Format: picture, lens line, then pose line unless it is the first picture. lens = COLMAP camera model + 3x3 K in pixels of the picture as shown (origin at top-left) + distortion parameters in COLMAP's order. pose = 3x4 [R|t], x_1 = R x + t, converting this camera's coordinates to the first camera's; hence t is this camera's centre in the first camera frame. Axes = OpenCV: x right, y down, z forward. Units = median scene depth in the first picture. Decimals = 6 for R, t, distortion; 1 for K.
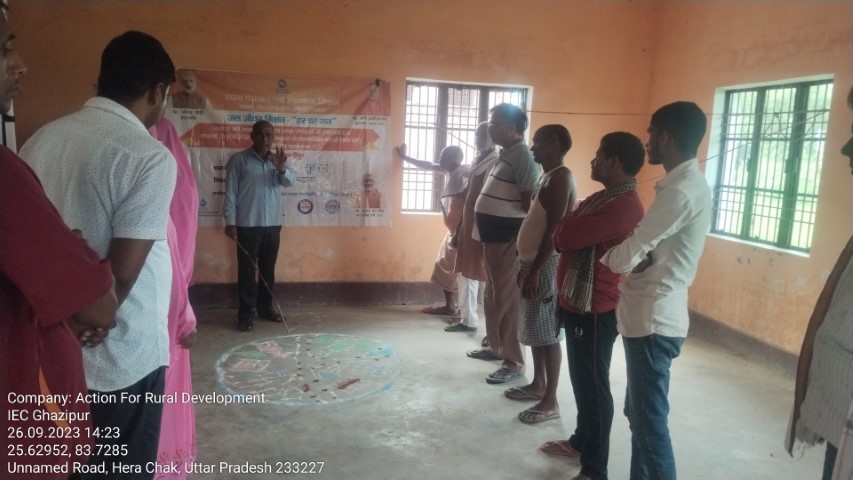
lens RADIAL K [[638.0, 0, 430.4], [0, 638.0, 252.1], [0, 0, 1]] dist [0.074768, -0.179666]
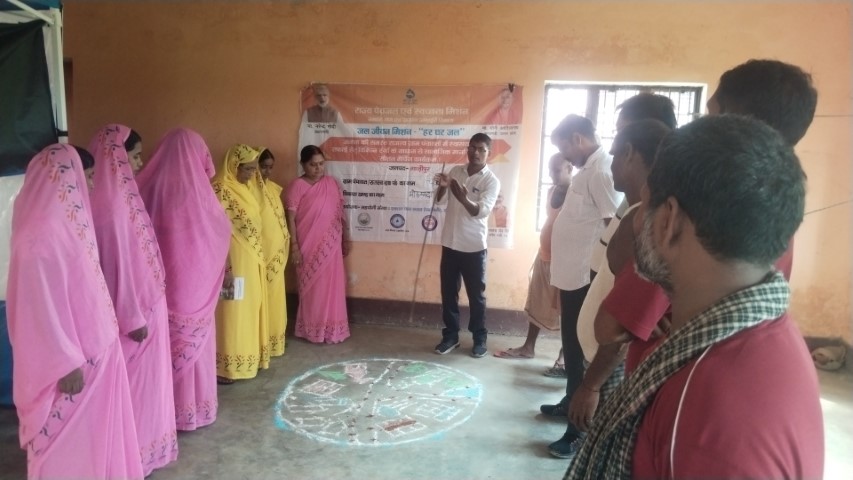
lens RADIAL K [[636.3, 0, 437.0], [0, 636.3, 253.3], [0, 0, 1]] dist [0.066335, -0.163710]
pose [[0.916436, 0.057242, -0.396066, 0.201992], [-0.061195, 0.998122, 0.002659, -0.031227], [0.395475, 0.021800, 0.918218, 0.150846]]
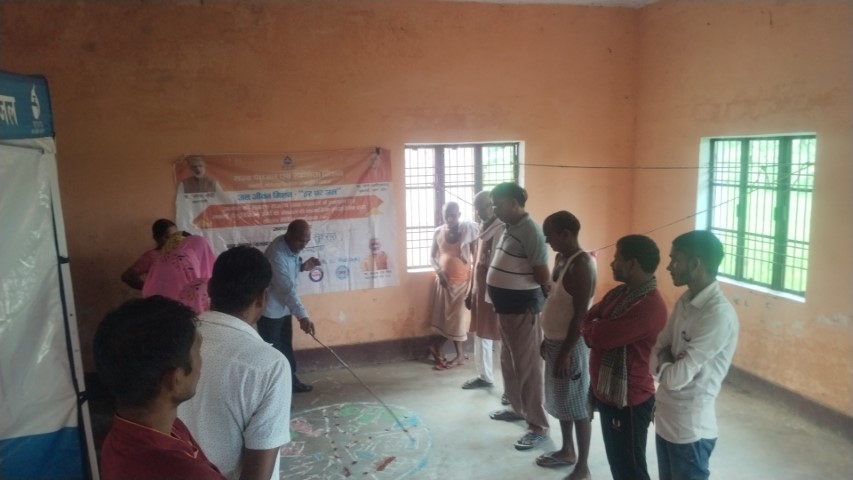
lens RADIAL K [[642.8, 0, 418.4], [0, 642.8, 237.7], [0, 0, 1]] dist [0.077151, -0.180684]
pose [[0.996882, -0.072759, 0.030528, -0.062602], [0.073244, 0.997200, -0.015097, -0.109807], [-0.029344, 0.017286, 0.999420, -0.047832]]
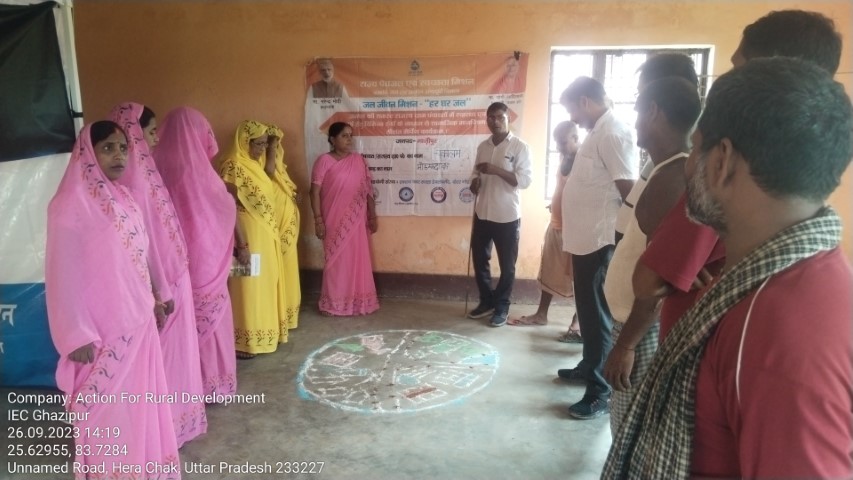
lens RADIAL K [[638.0, 0, 430.4], [0, 638.0, 252.1], [0, 0, 1]] dist [0.074768, -0.179666]
pose [[0.915153, 0.040559, -0.401062, 0.188235], [-0.028247, 0.998932, 0.036566, -0.022001], [0.402117, -0.022135, 0.915321, 0.135589]]
